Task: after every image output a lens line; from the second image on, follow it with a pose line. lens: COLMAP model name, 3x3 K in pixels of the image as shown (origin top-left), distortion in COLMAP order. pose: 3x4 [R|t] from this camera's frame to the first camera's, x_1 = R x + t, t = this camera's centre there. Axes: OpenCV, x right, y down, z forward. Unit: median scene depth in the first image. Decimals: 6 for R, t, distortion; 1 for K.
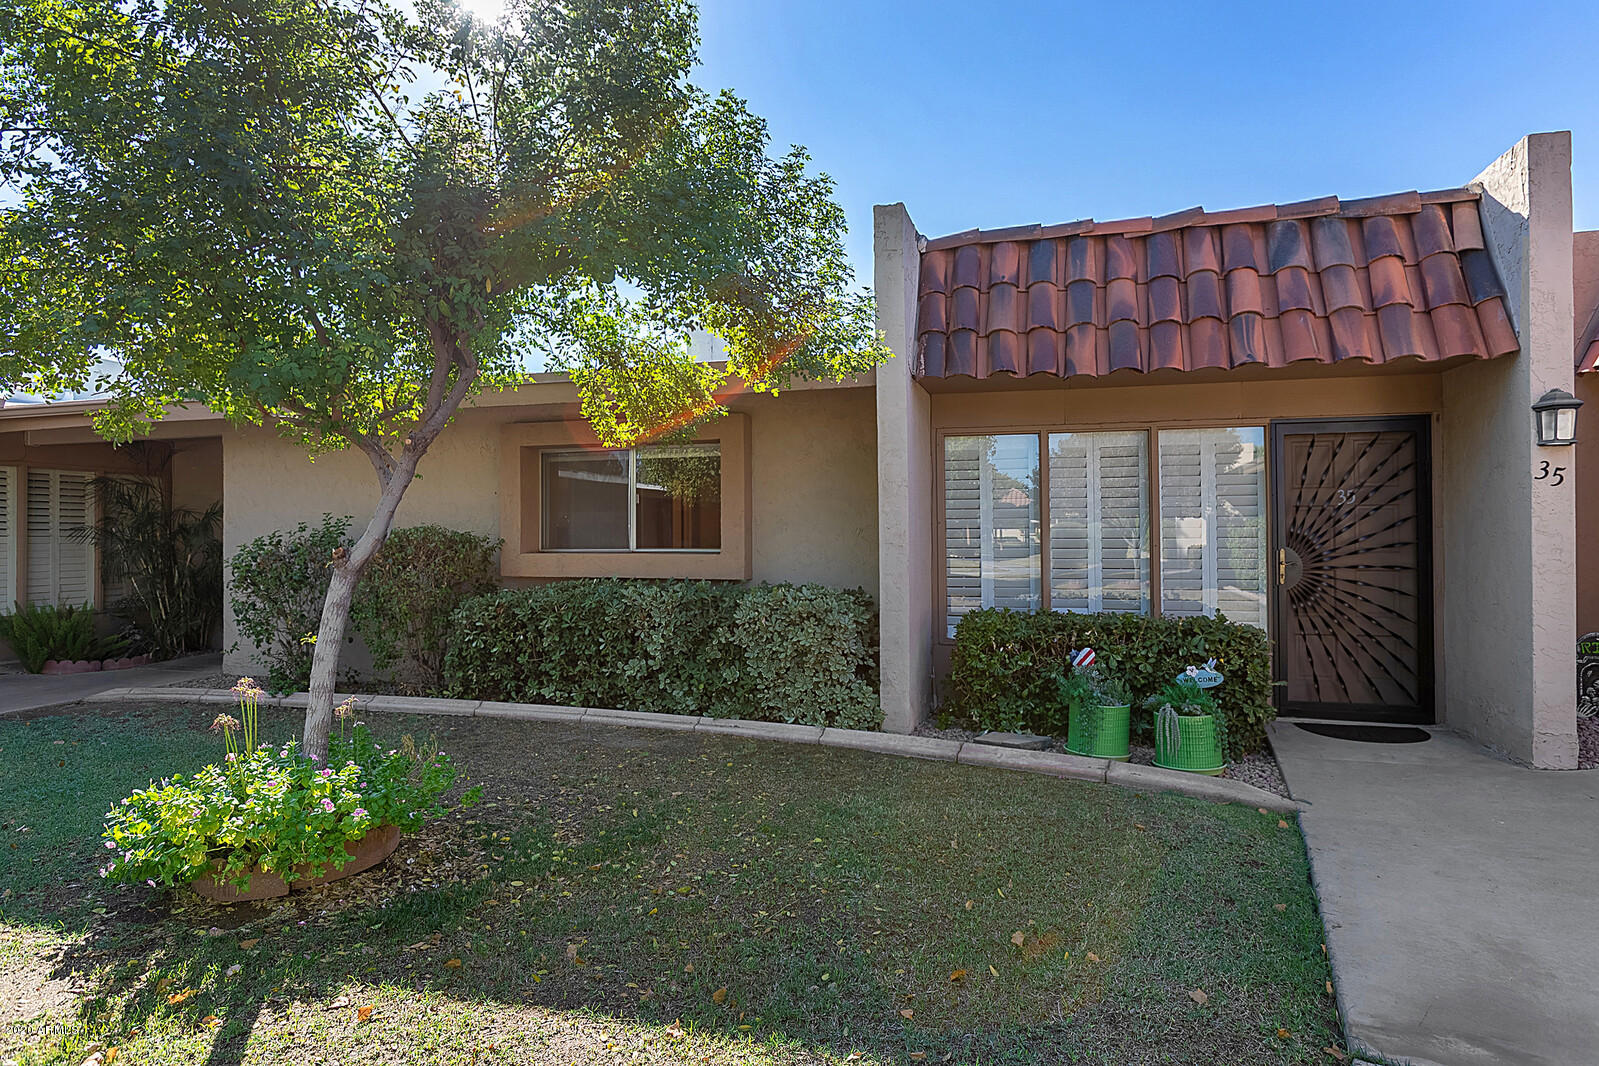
lens RADIAL K [[901.7, 0, 810.7], [0, 901.7, 533.0], [0, 0, 1]] dist [0.004562, 0.011848]
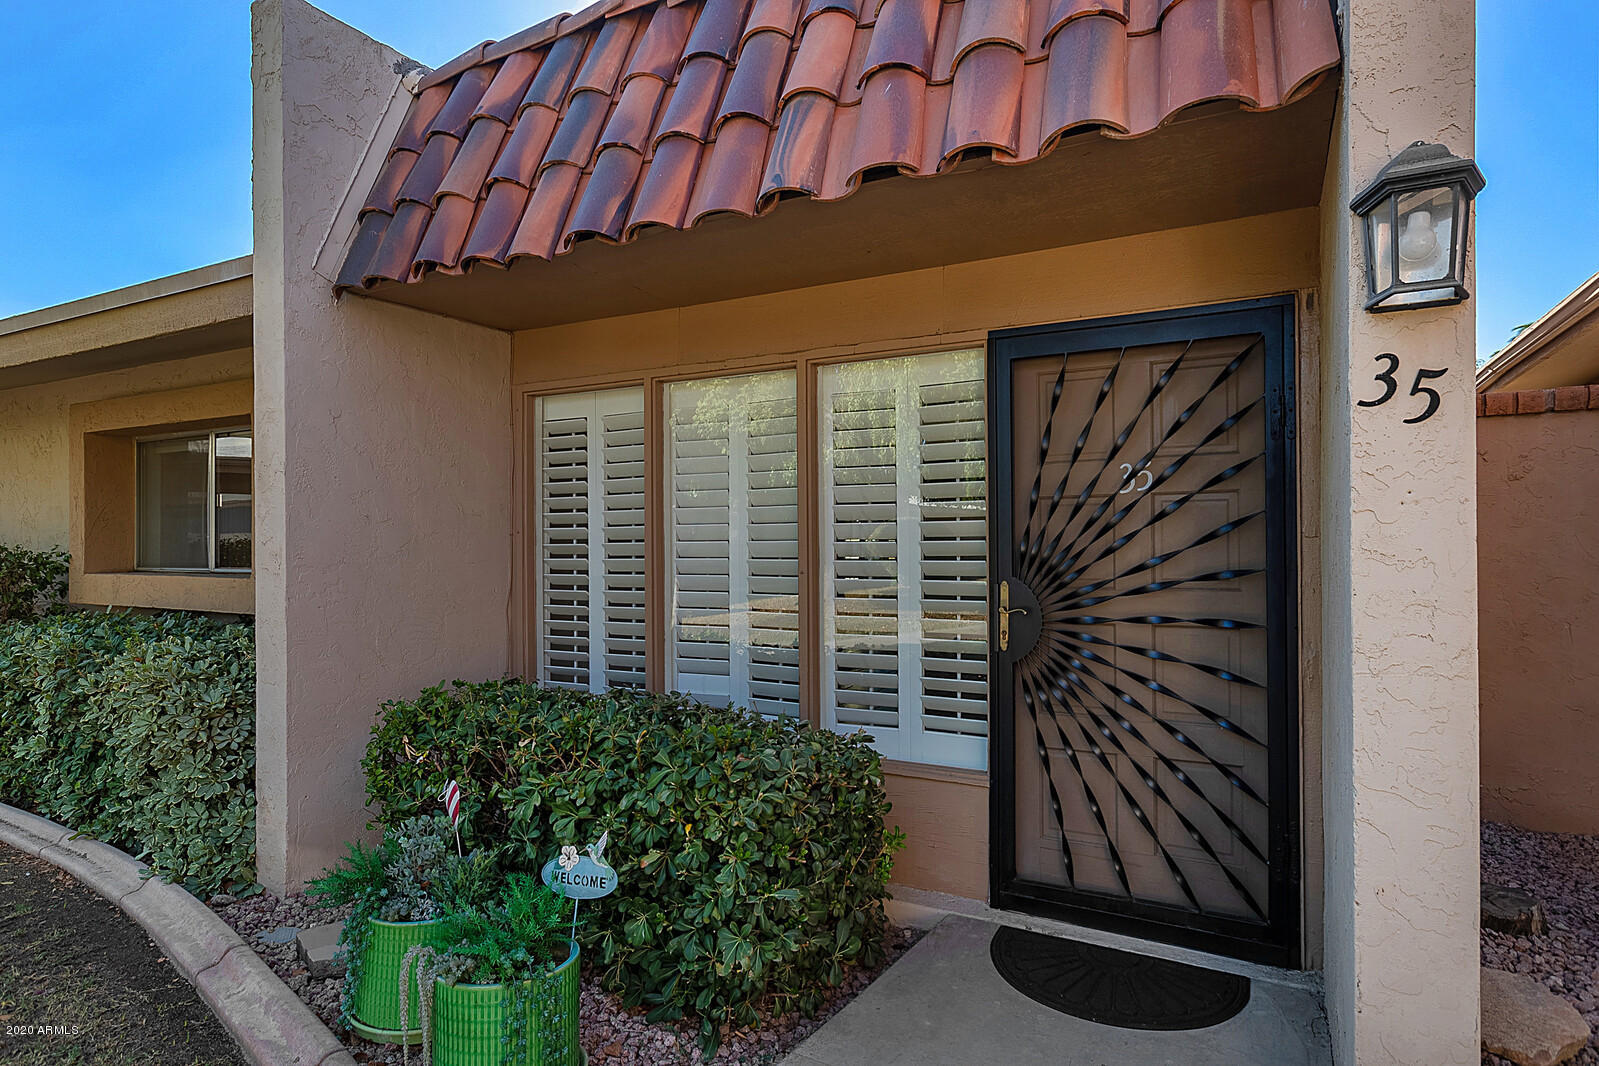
lens RADIAL K [[901.7, 0, 789.0], [0, 901.7, 530.6], [0, 0, 1]] dist [0.004562, 0.011848]
pose [[0.969912, -0.004123, -0.243420, 0.537563], [0.001480, 0.999938, -0.011041, -0.006040], [0.243451, 0.010348, 0.969858, 0.487115]]
